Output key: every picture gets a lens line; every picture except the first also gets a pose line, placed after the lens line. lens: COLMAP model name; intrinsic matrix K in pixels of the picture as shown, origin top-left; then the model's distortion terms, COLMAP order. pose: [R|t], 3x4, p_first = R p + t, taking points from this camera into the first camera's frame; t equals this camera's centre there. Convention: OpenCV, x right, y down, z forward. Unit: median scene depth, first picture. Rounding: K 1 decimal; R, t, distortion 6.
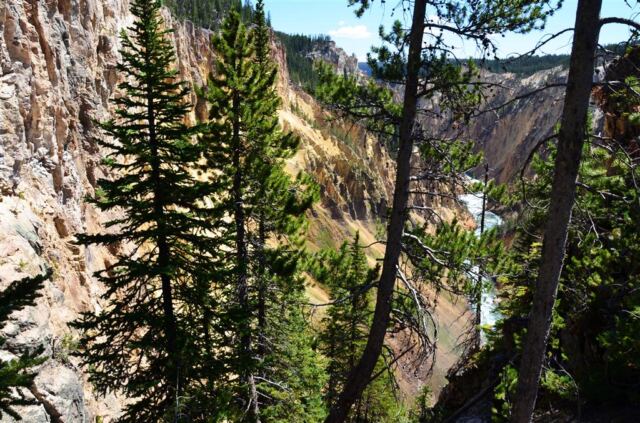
lens RADIAL K [[507.8, 0, 320.0], [0, 507.8, 211.5], [0, 0, 1]] dist [-0.150679, 0.123110]
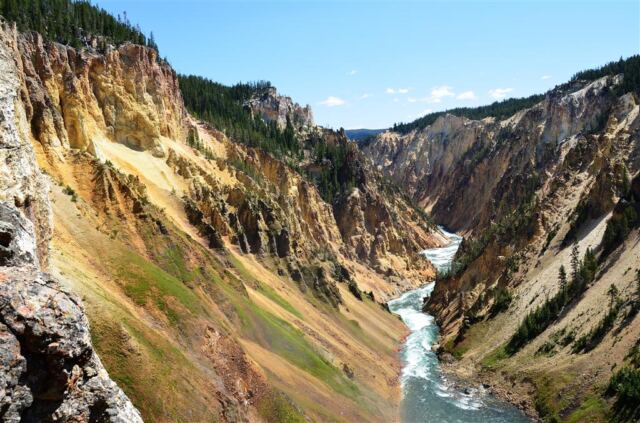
lens RADIAL K [[574.0, 0, 319.5], [0, 574.0, 216.5], [0, 0, 1]] dist [-0.123270, 0.195236]
pose [[0.998359, -0.057251, 0.000819, 0.158269], [0.056679, 0.986142, -0.155920, 0.091518], [0.008119, 0.155711, 0.987769, 0.034076]]
